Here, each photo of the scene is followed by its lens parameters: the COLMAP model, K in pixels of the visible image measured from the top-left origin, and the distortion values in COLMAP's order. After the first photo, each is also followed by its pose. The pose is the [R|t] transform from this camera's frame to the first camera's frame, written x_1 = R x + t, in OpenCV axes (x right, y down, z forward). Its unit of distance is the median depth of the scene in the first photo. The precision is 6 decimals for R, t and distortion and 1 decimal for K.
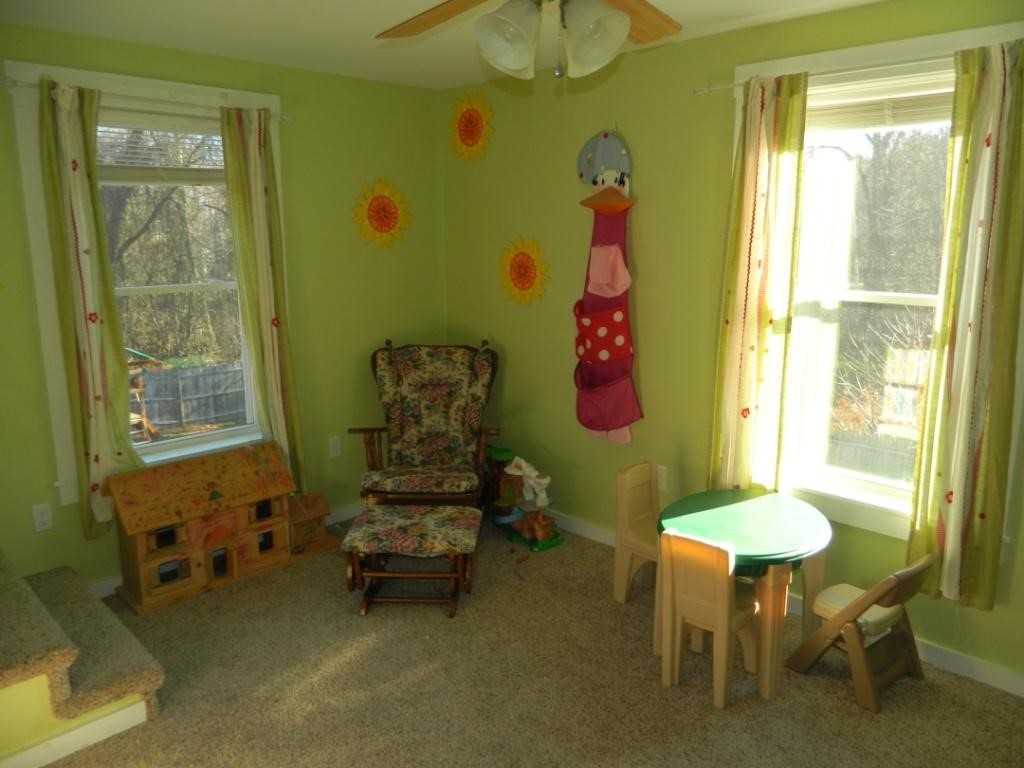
lens RADIAL K [[760.8, 0, 515.7], [0, 760.8, 381.7], [0, 0, 1]] dist [-0.001458, -0.002291]
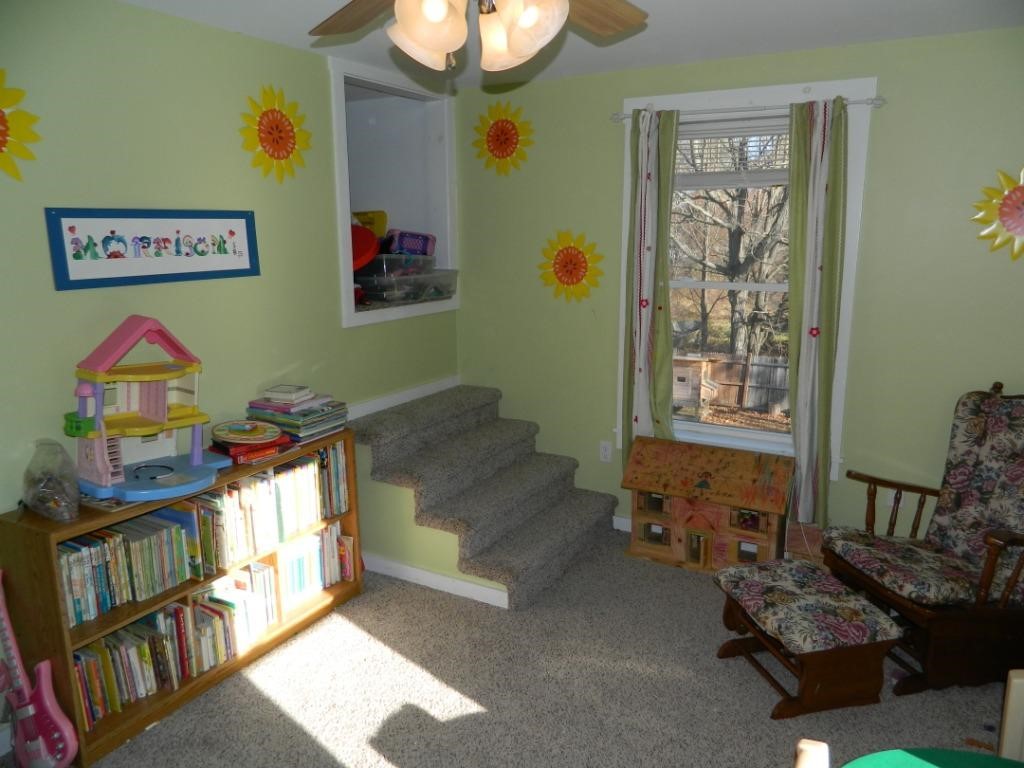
lens RADIAL K [[760.8, 0, 515.4], [0, 760.8, 381.1], [0, 0, 1]] dist [-0.001458, -0.002291]
pose [[0.258660, 0.197836, -0.945493, 0.489429], [-0.189055, 0.970241, 0.151294, -0.096092], [0.947287, 0.139617, 0.288364, 0.424675]]
